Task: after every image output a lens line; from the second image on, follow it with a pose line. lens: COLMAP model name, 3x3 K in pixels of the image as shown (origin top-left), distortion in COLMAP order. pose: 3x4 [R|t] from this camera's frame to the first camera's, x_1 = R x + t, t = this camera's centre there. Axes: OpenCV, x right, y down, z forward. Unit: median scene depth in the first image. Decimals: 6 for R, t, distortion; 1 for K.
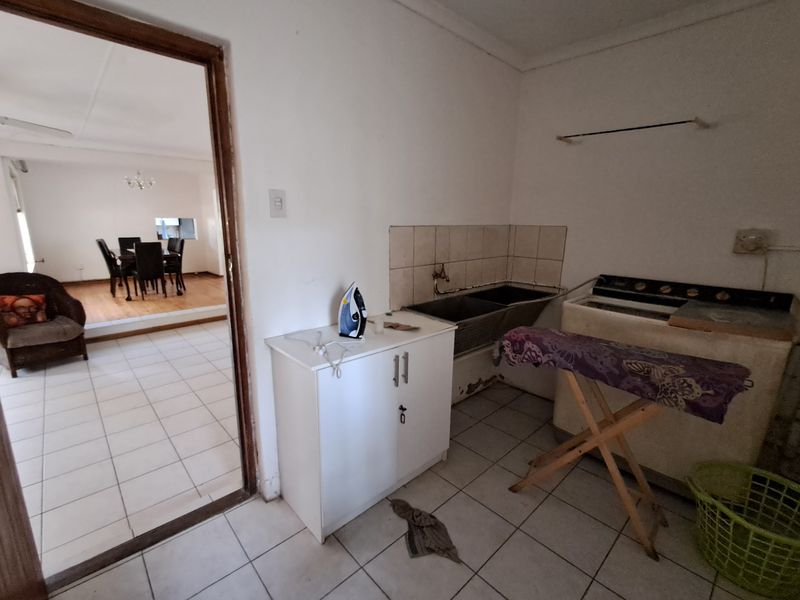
lens RADIAL K [[362.6, 0, 396.2], [0, 362.6, 302.7], [0, 0, 1]] dist [0.000030, 0.001130]
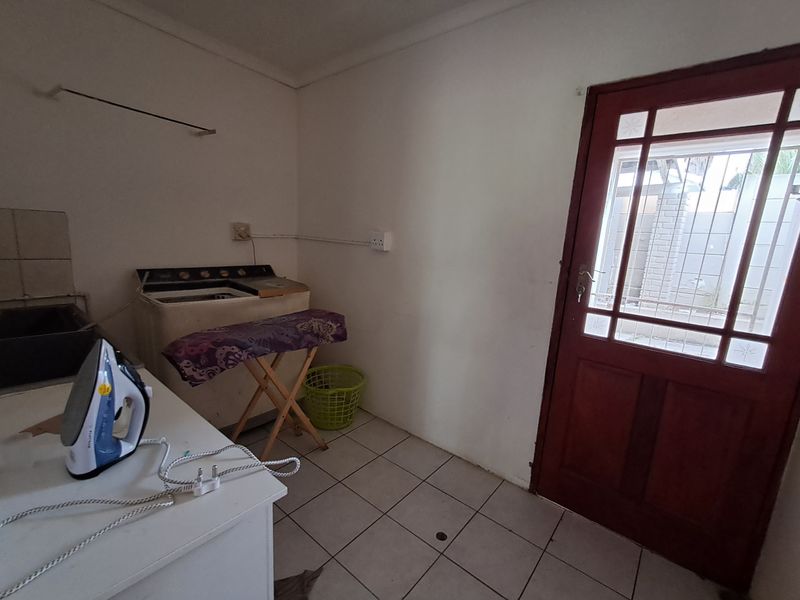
lens RADIAL K [[362.6, 0, 396.2], [0, 362.6, 302.7], [0, 0, 1]] dist [0.000030, 0.001130]
pose [[-0.144890, -0.202690, 0.968465, -0.568974], [0.159615, 0.961185, 0.225047, -0.136670], [-0.976489, 0.187188, -0.106913, 0.679470]]
